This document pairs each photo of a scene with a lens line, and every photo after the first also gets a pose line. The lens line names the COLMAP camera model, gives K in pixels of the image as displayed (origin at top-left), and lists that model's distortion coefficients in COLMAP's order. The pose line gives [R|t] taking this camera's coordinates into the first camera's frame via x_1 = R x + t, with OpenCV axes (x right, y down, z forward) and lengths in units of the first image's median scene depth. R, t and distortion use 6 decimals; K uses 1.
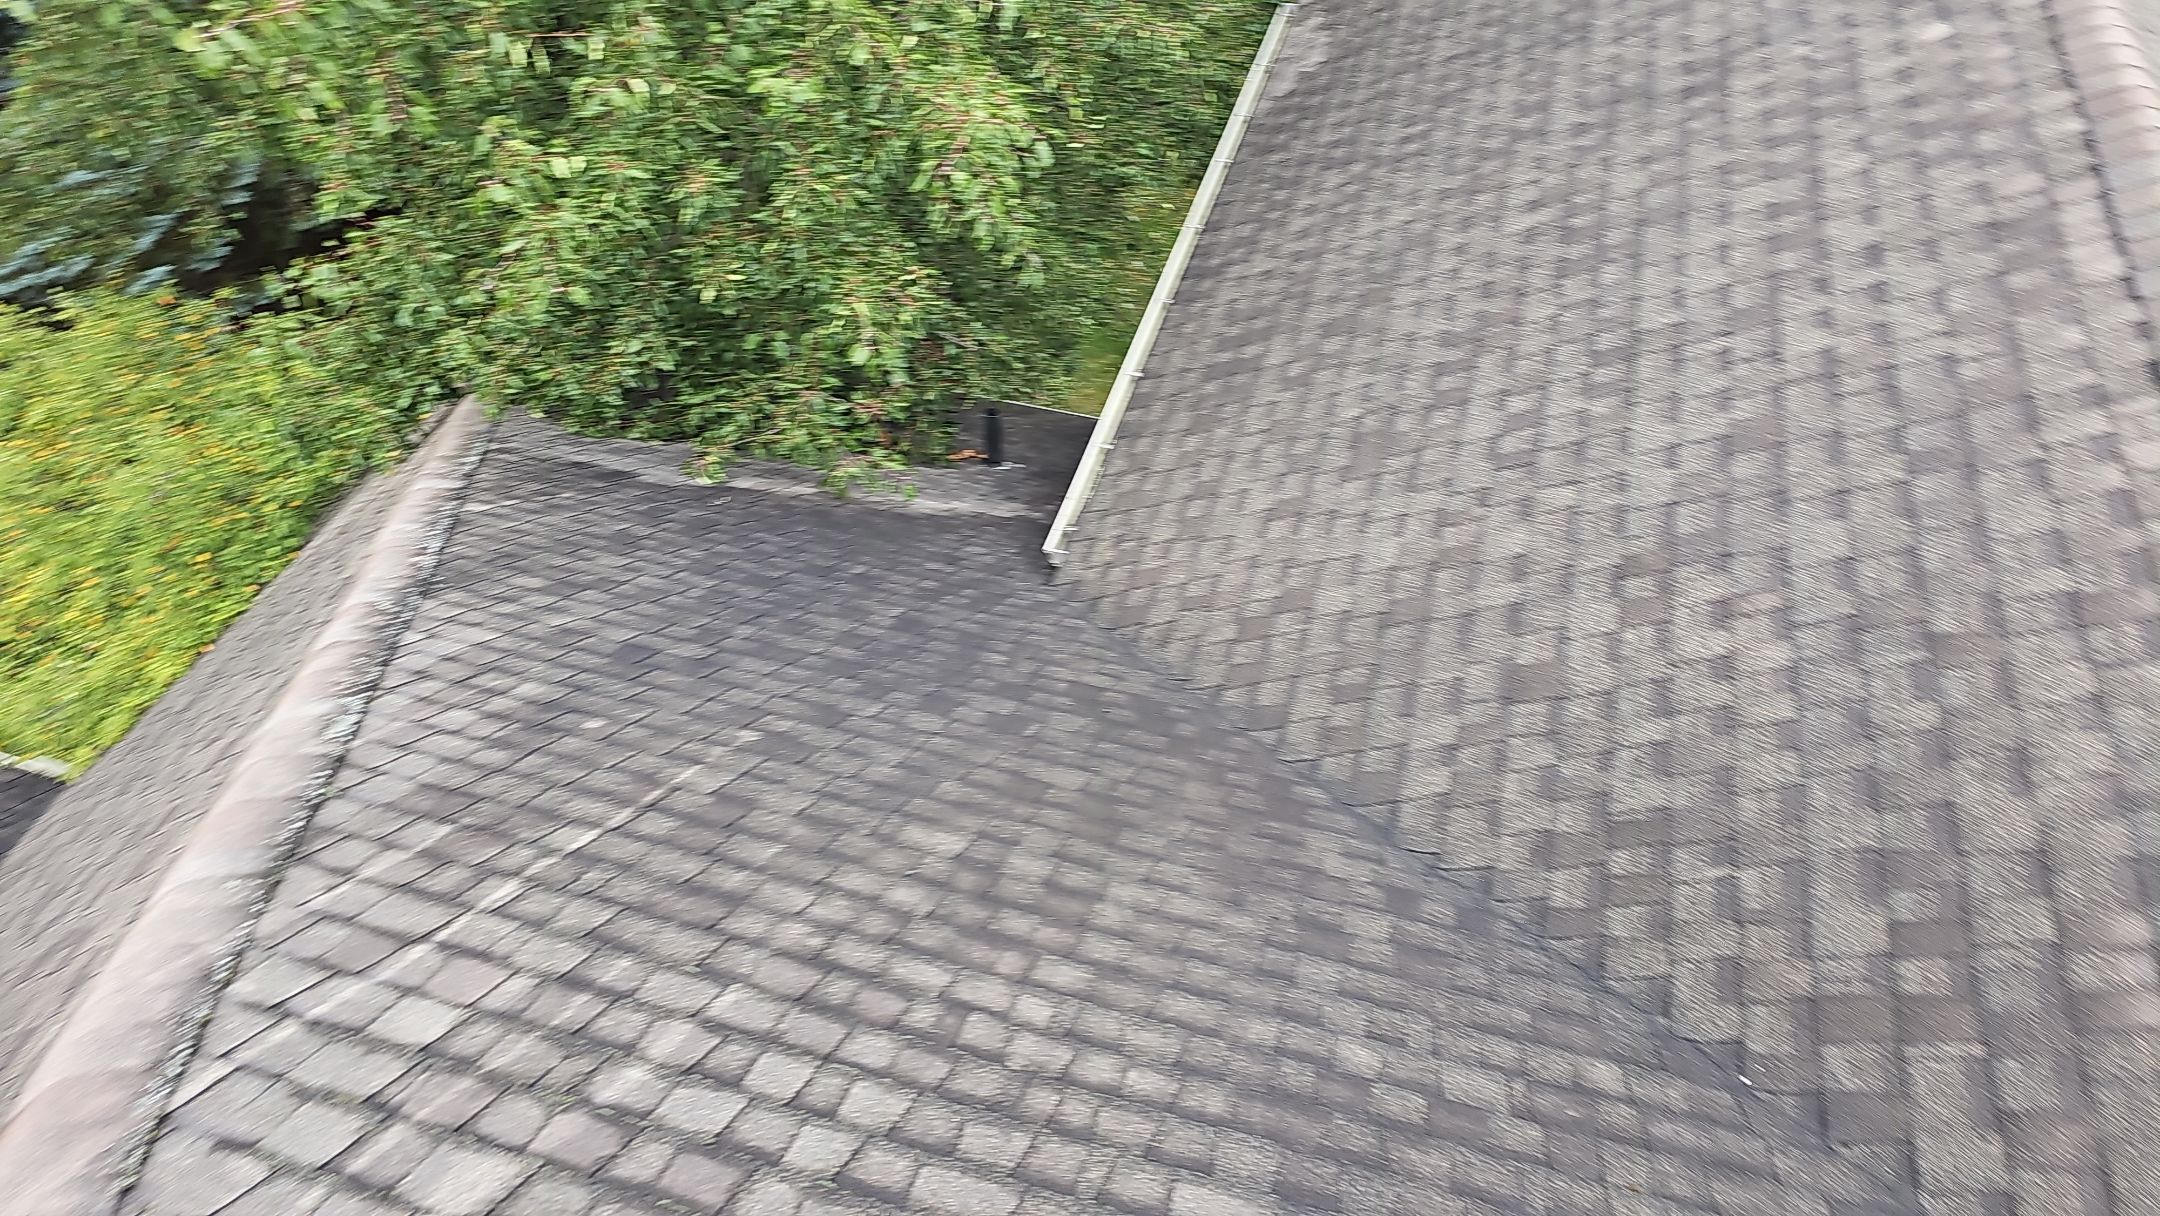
lens RADIAL K [[1435.7, 0, 1098.1], [0, 1435.7, 590.0], [0, 0, 1]] dist [0.063885, -0.057336]
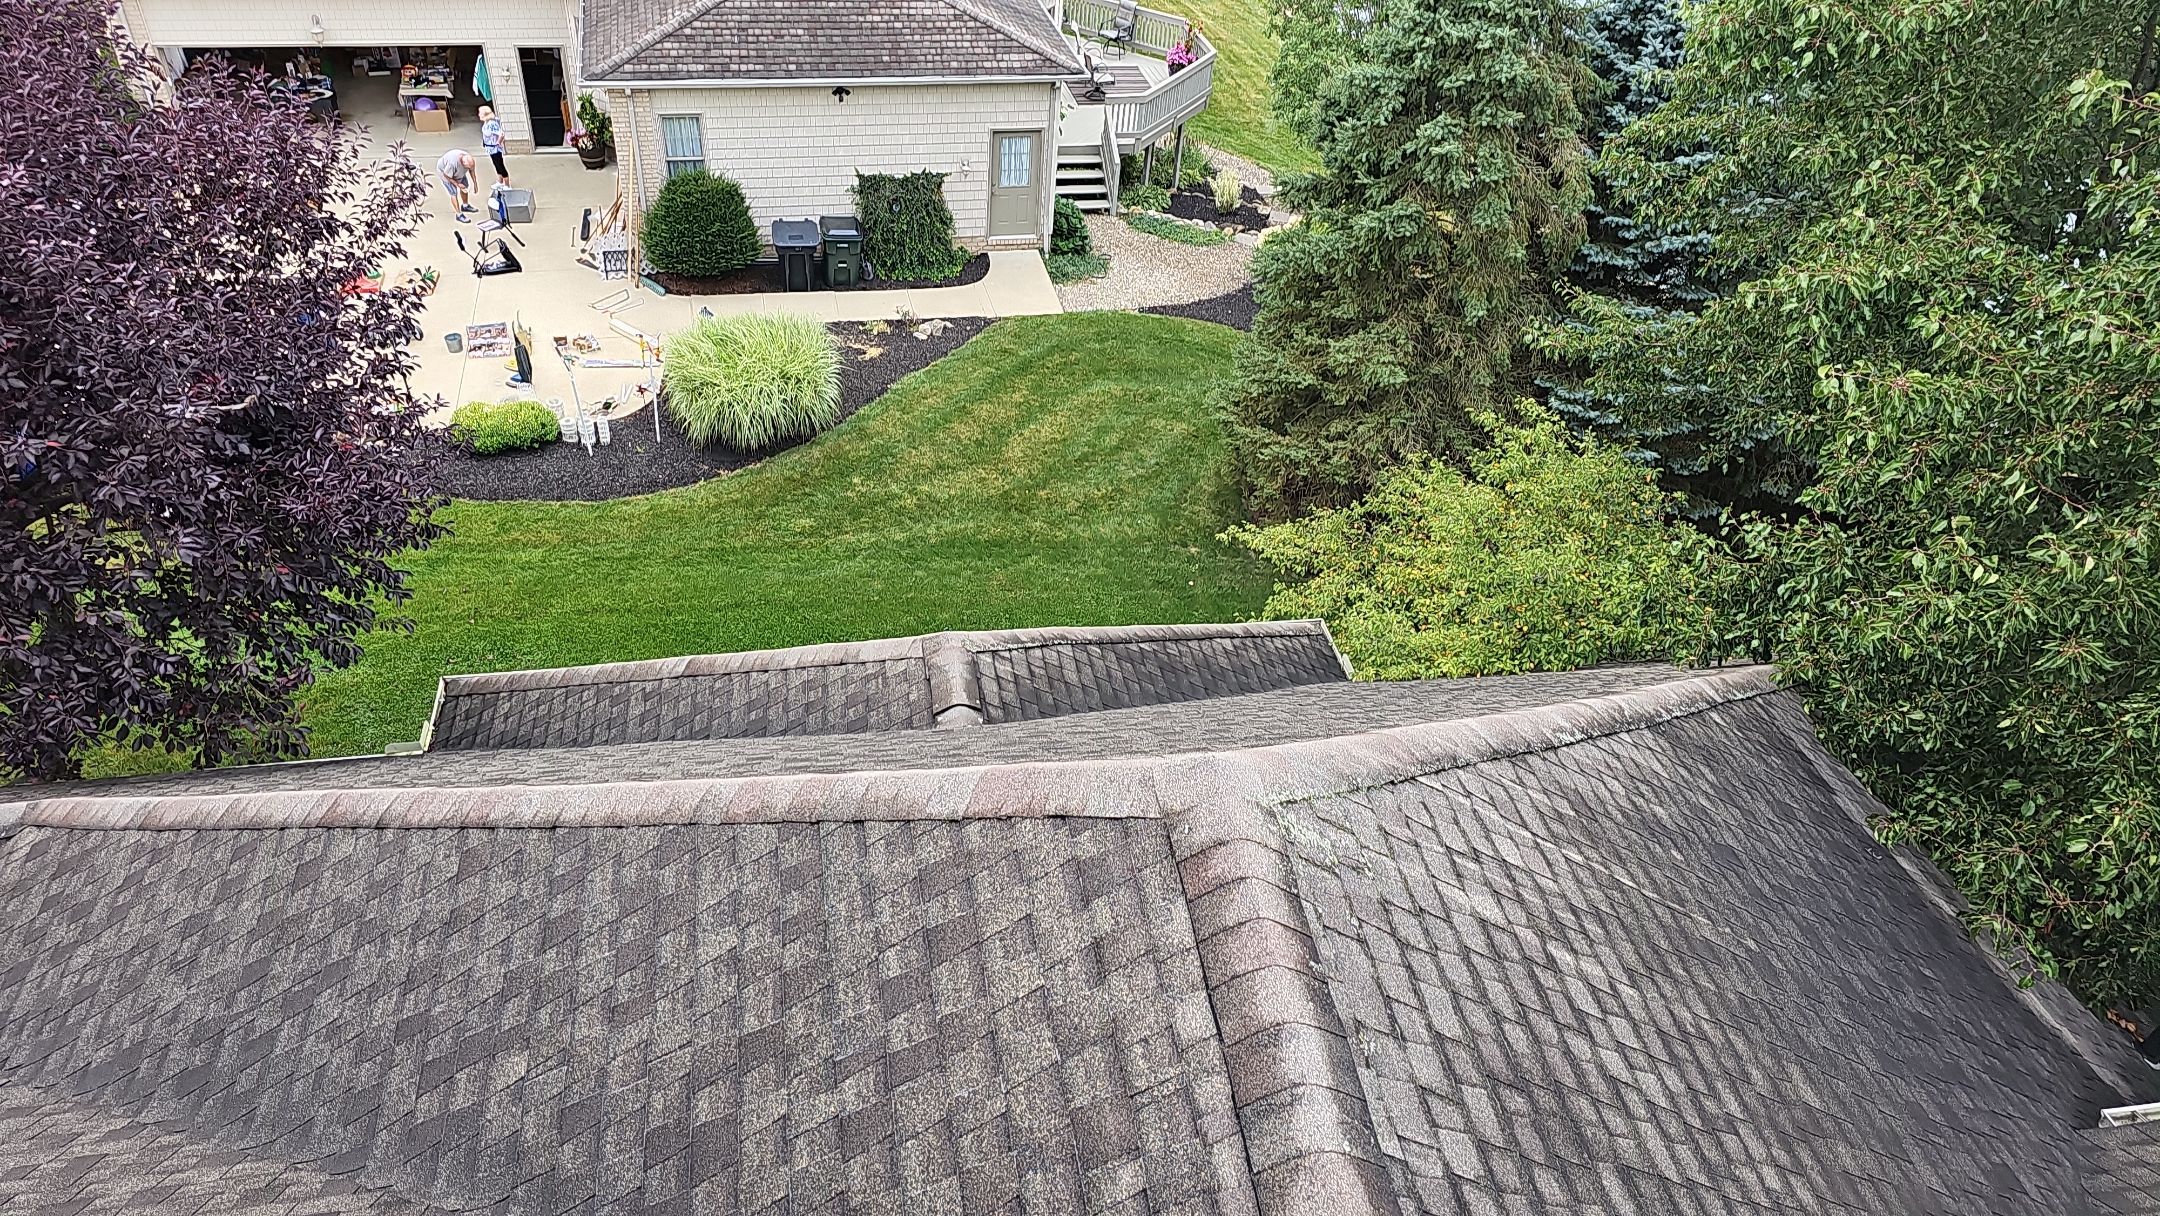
lens RADIAL K [[1435.7, 0, 1080.3], [0, 1435.7, 589.3], [0, 0, 1]] dist [0.063885, -0.057336]
pose [[0.442190, 0.582368, -0.682141, 0.220118], [-0.701364, 0.698569, 0.141741, 0.120787], [0.559068, 0.415752, 0.717352, -0.476093]]
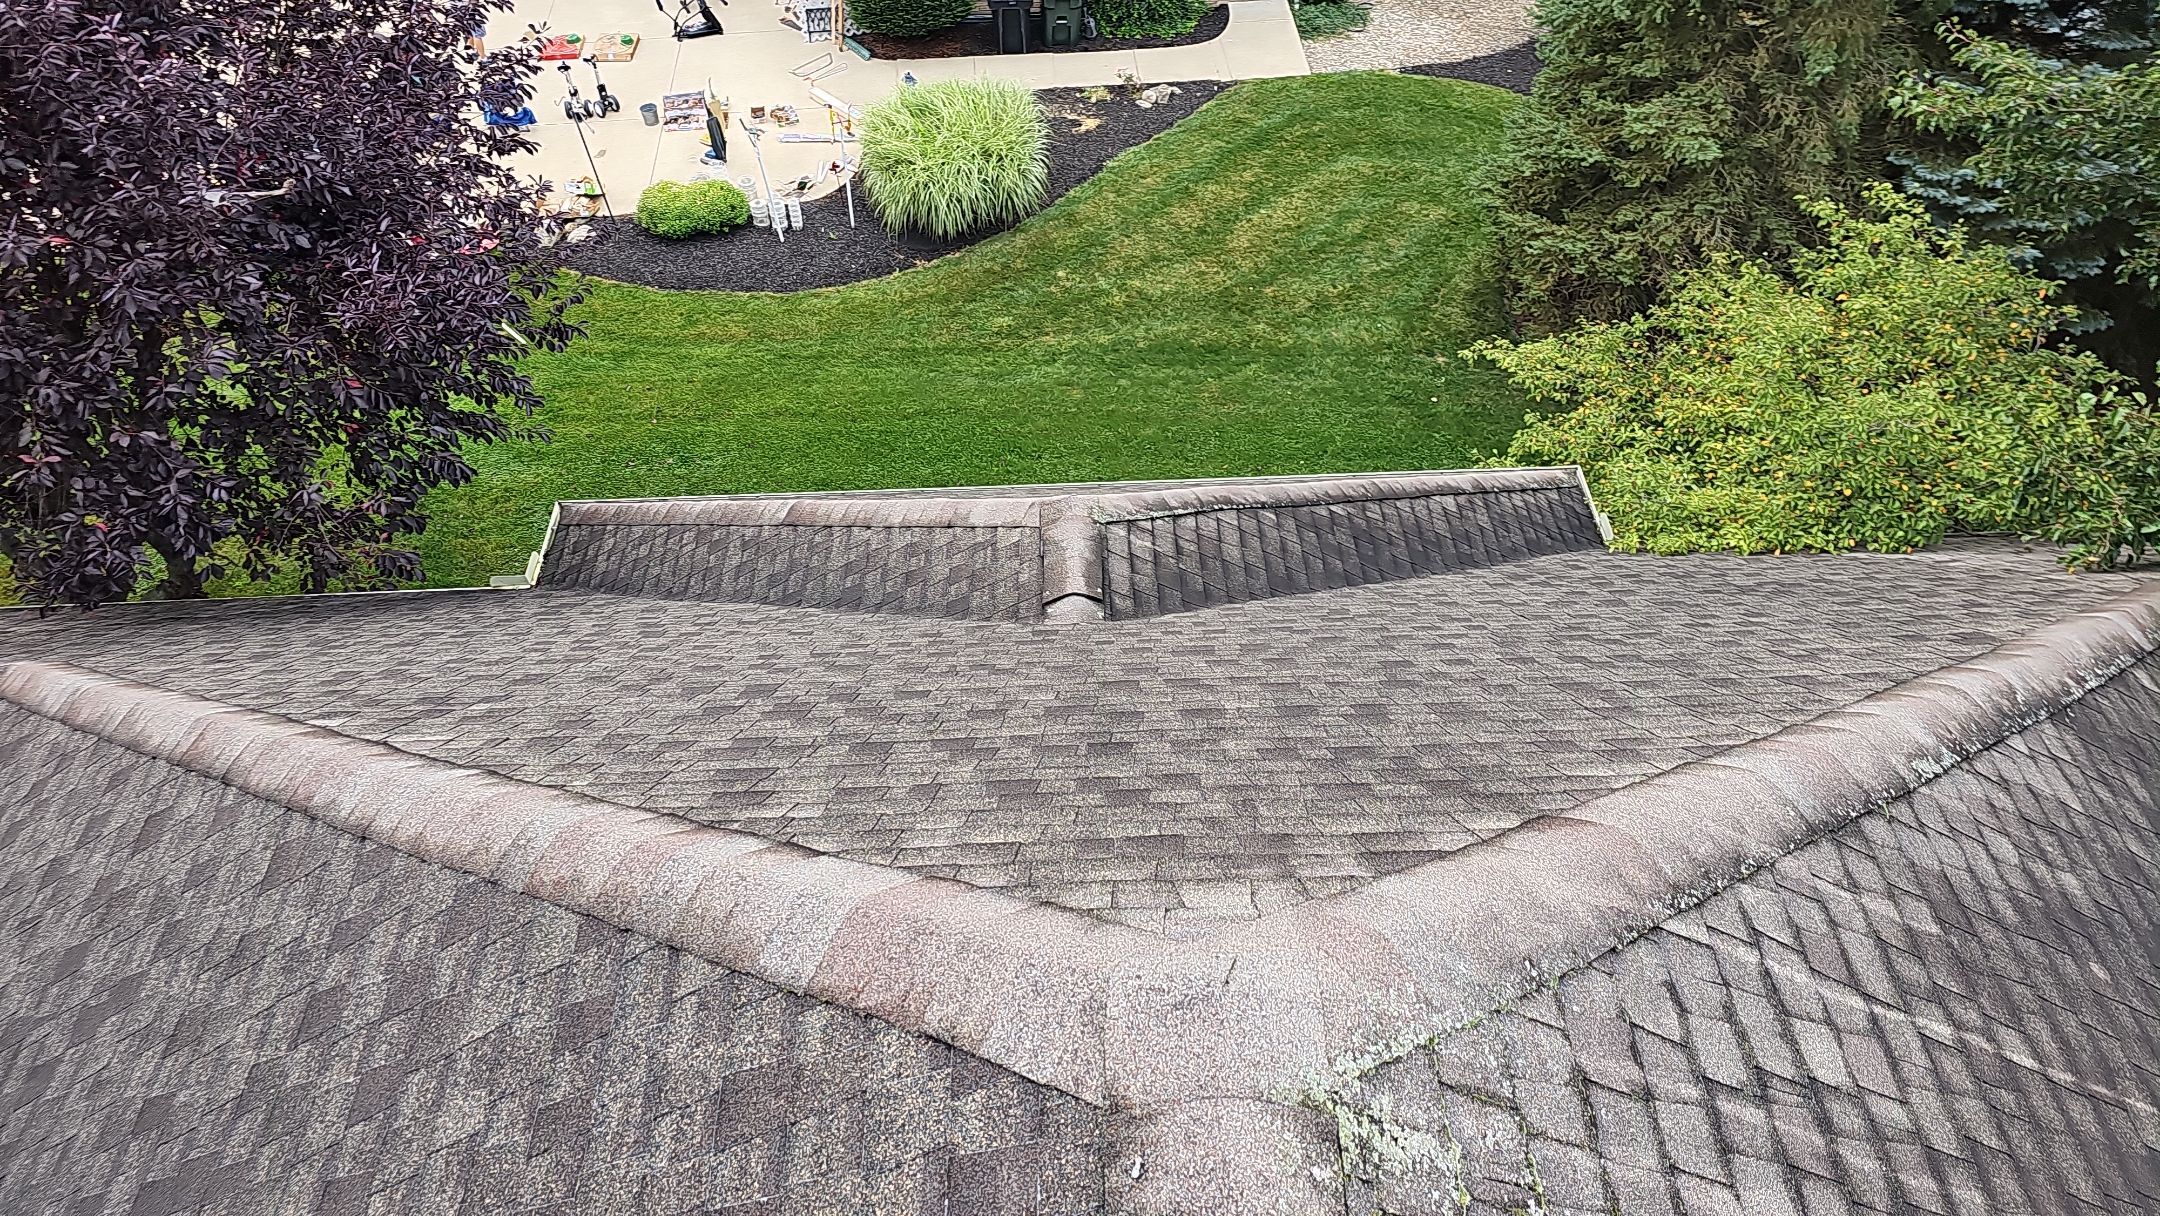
lens RADIAL K [[1435.7, 0, 1095.7], [0, 1435.7, 613.3], [0, 0, 1]] dist [0.063885, -0.057336]
pose [[0.307778, 0.705844, -0.638010, -0.122325], [-0.686078, 0.629240, 0.365176, 0.049961], [0.659219, 0.325332, 0.677931, -0.086790]]
